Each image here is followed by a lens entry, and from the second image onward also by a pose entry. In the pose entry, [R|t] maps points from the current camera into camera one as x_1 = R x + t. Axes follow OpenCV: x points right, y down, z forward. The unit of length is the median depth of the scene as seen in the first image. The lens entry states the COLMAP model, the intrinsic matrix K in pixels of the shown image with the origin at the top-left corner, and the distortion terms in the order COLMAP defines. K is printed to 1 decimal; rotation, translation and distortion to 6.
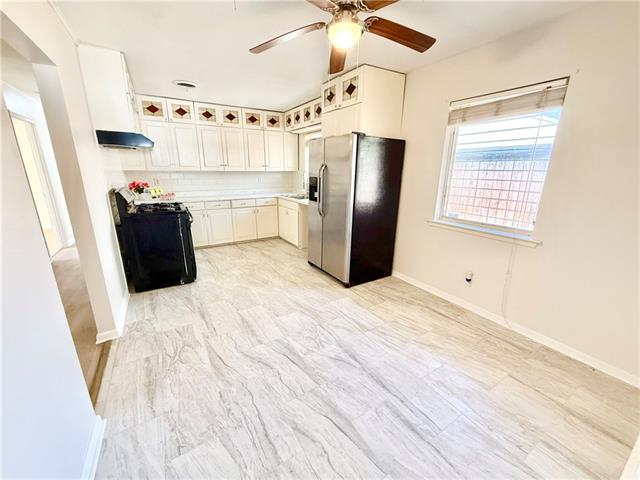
lens RADIAL K [[255.5, 0, 318.7], [0, 255.5, 239.1], [0, 0, 1]] dist [0.000131, 0.000224]
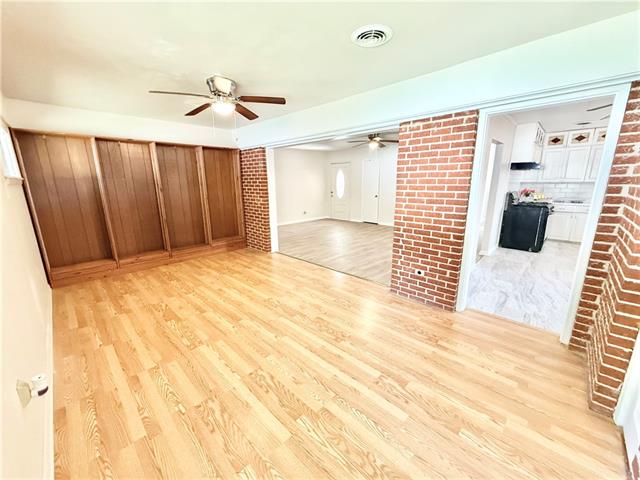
lens RADIAL K [[255.5, 0, 318.7], [0, 255.5, 239.1], [0, 0, 1]] dist [0.000131, 0.000224]
pose [[0.246226, 0.205174, -0.947247, 0.797408], [-0.245527, 0.958661, 0.143825, 0.241207], [0.937598, 0.197162, 0.286423, -0.895665]]
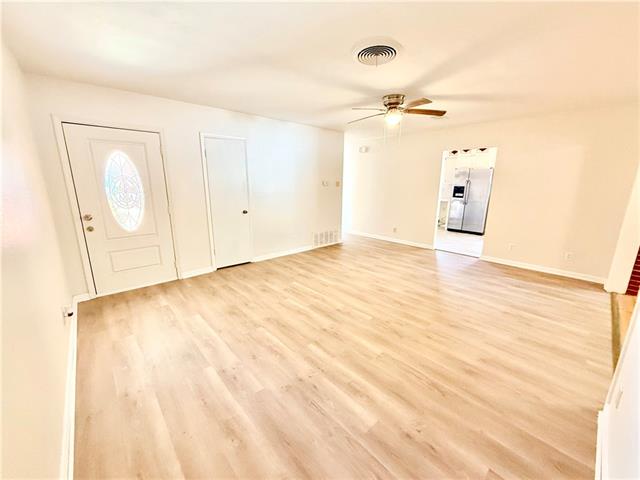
lens RADIAL K [[255.5, 0, 318.7], [0, 255.5, 239.1], [0, 0, 1]] dist [0.000131, 0.000224]
pose [[0.982477, -0.047836, 0.180138, -2.017837], [0.055692, 0.997694, -0.038807, 0.273907], [-0.177866, 0.048159, 0.982876, -1.105945]]
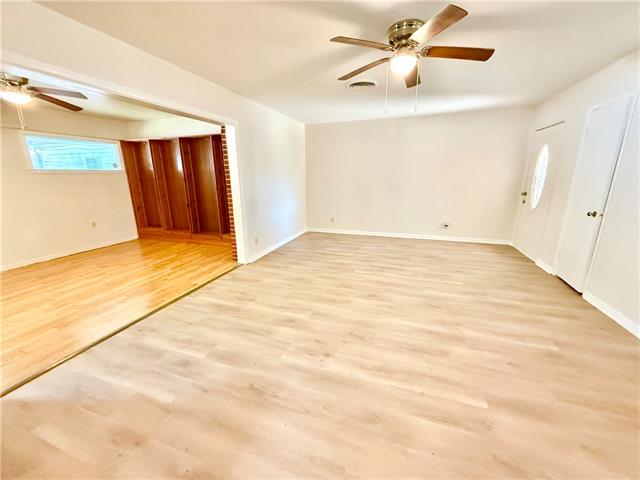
lens RADIAL K [[255.5, 0, 318.7], [0, 255.5, 239.1], [0, 0, 1]] dist [0.000131, 0.000224]
pose [[-0.771908, 0.155011, -0.616546, -0.620097], [-0.165222, 0.887577, 0.430009, -0.169328], [0.613889, 0.433795, -0.659517, 0.643966]]
